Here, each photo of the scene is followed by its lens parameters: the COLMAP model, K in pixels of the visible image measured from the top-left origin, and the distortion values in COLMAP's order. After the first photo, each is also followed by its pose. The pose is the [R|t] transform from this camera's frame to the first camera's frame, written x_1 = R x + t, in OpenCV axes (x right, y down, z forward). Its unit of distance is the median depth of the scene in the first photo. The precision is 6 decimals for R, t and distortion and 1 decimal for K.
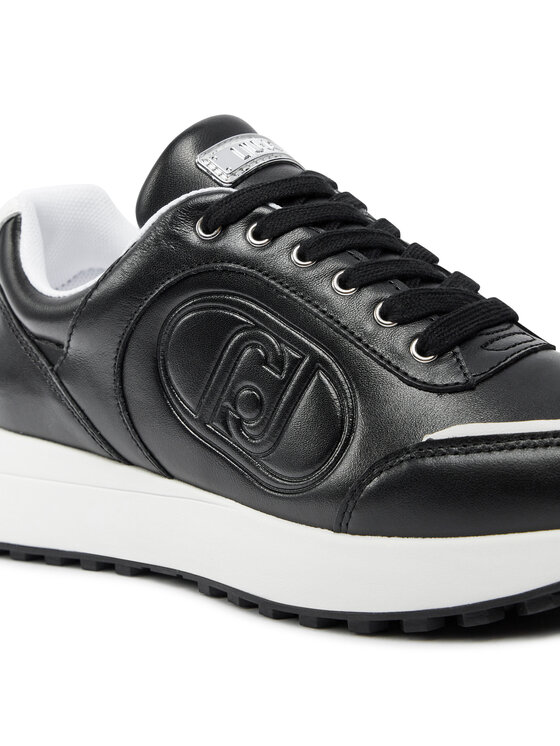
lens RADIAL K [[1494.8, 0, 279.0], [0, 1494.8, 371.7], [0, 0, 1]] dist [-0.151030, 0.000000]
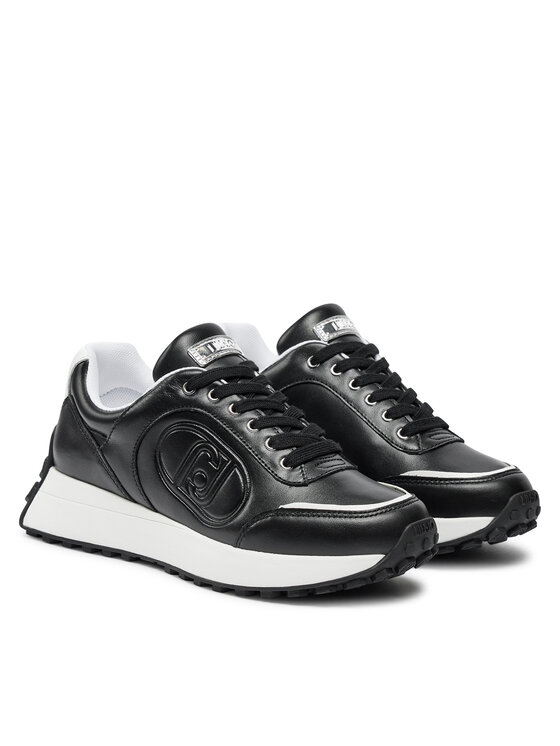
lens RADIAL K [[2191.7, 0, 280.3], [0, 2191.7, 373.5], [0, 0, 1]] dist [-0.175058, 0.000000]
pose [[0.994051, 0.108860, -0.003598, 0.081182], [-0.108862, 0.994057, -0.000296, -0.129290], [0.003544, 0.000686, 0.999993, -1.912444]]
